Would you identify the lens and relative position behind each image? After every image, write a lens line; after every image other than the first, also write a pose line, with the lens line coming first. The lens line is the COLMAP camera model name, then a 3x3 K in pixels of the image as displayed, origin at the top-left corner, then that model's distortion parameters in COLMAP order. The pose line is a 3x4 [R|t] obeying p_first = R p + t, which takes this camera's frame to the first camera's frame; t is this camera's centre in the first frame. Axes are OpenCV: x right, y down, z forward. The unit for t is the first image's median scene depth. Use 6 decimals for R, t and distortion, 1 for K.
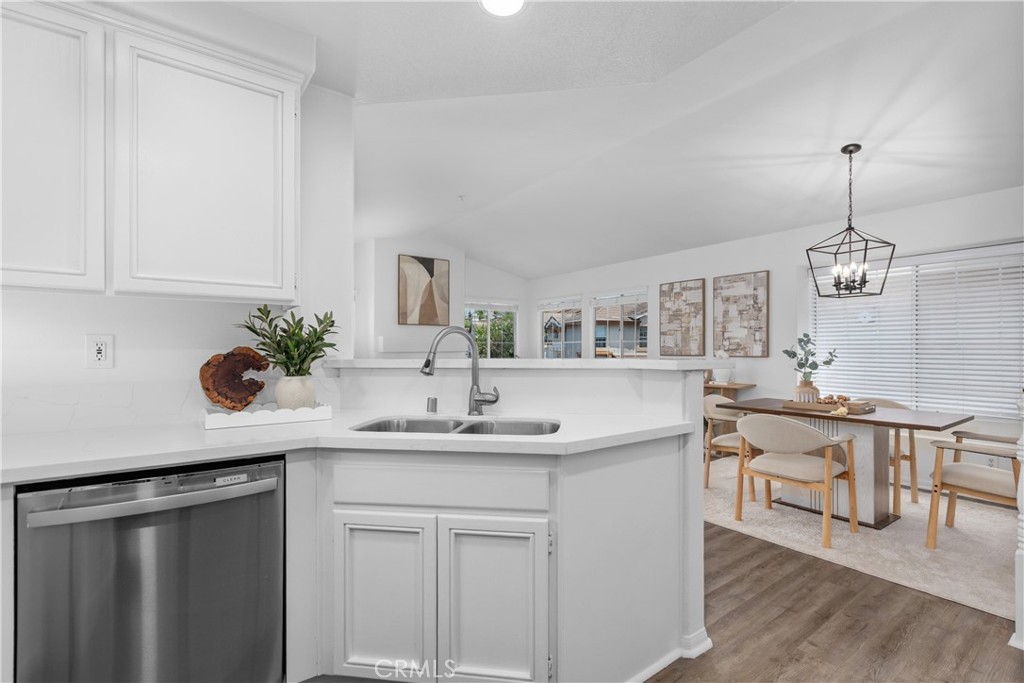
lens RADIAL K [[462.0, 0, 517.7], [0, 462.0, 343.7], [0, 0, 1]] dist [-0.001922, -0.000467]
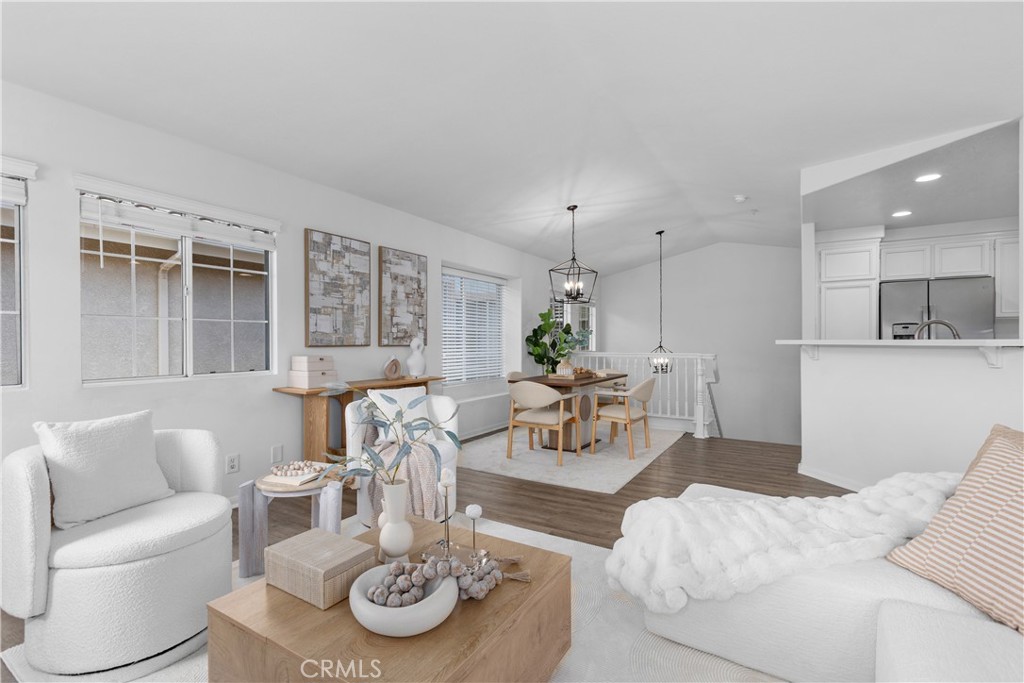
lens RADIAL K [[462.0, 0, 517.7], [0, 462.0, 343.7], [0, 0, 1]] dist [-0.001922, -0.000467]
pose [[-0.386245, -0.002919, 0.922392, -0.624395], [-0.006218, 0.999981, 0.000560, 0.033989], [-0.922375, -0.005519, -0.386256, 1.739396]]
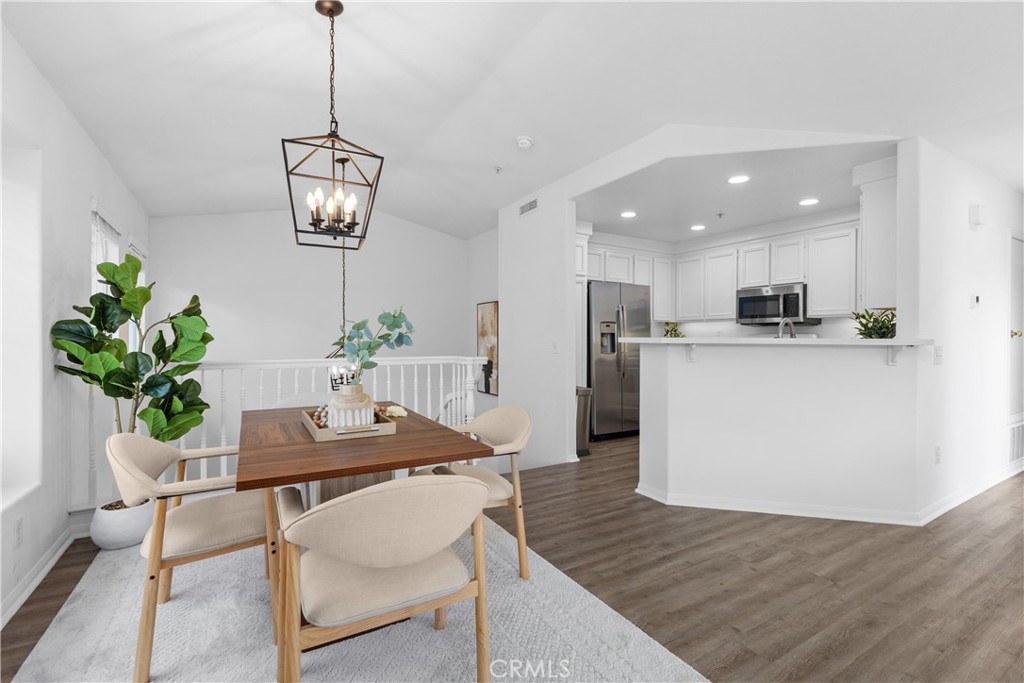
lens RADIAL K [[462.0, 0, 517.7], [0, 462.0, 343.7], [0, 0, 1]] dist [-0.001922, -0.000467]
pose [[-0.996499, -0.002578, 0.083561, 0.403385], [-0.002712, 0.999995, -0.001488, 0.034130], [-0.083557, -0.001710, -0.996502, 1.581935]]
